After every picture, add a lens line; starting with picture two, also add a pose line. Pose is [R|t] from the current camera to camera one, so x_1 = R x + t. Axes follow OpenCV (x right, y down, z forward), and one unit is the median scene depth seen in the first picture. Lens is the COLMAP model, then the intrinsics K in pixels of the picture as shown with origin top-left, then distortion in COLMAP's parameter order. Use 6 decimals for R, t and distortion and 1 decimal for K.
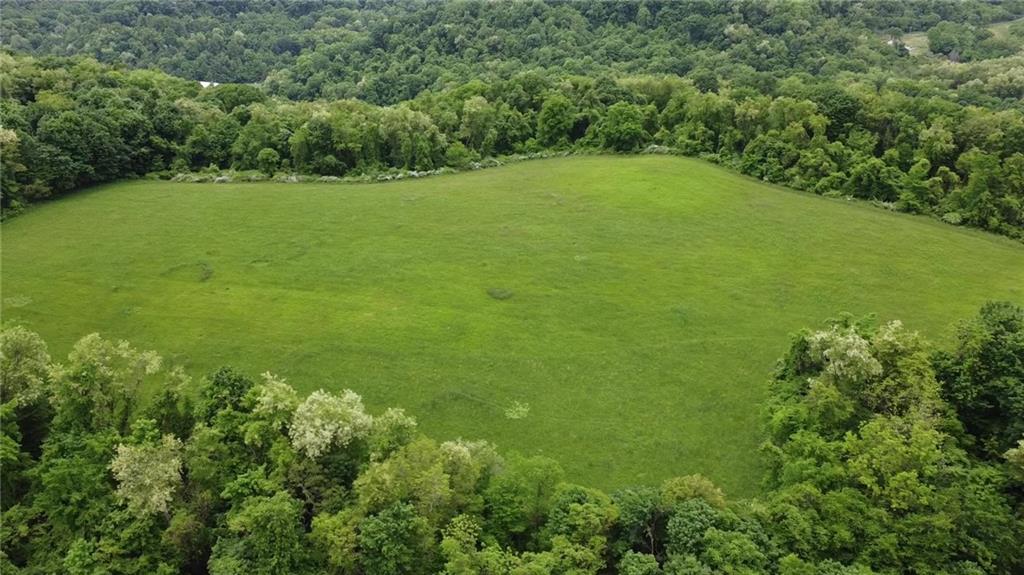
lens RADIAL K [[796.1, 0, 512.9], [0, 796.1, 286.8], [0, 0, 1]] dist [0.000191, -0.002340]
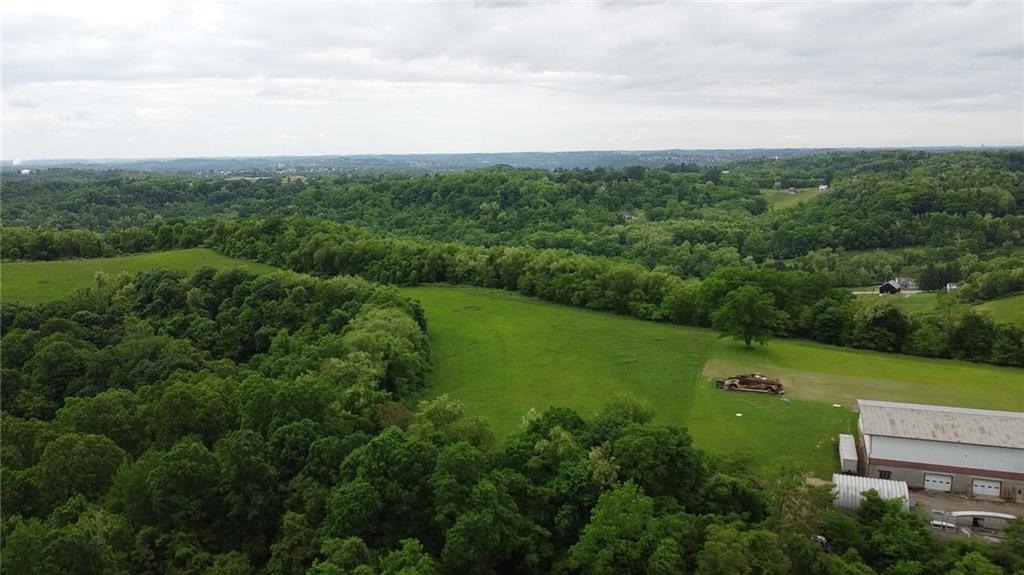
lens RADIAL K [[796.1, 0, 511.1], [0, 796.1, 287.4], [0, 0, 1]] dist [0.000191, -0.002340]
pose [[0.999973, -0.007273, 0.000899, 0.957258], [0.007284, 0.972825, -0.231425, 0.403981], [0.000809, 0.231425, 0.972852, -0.963014]]
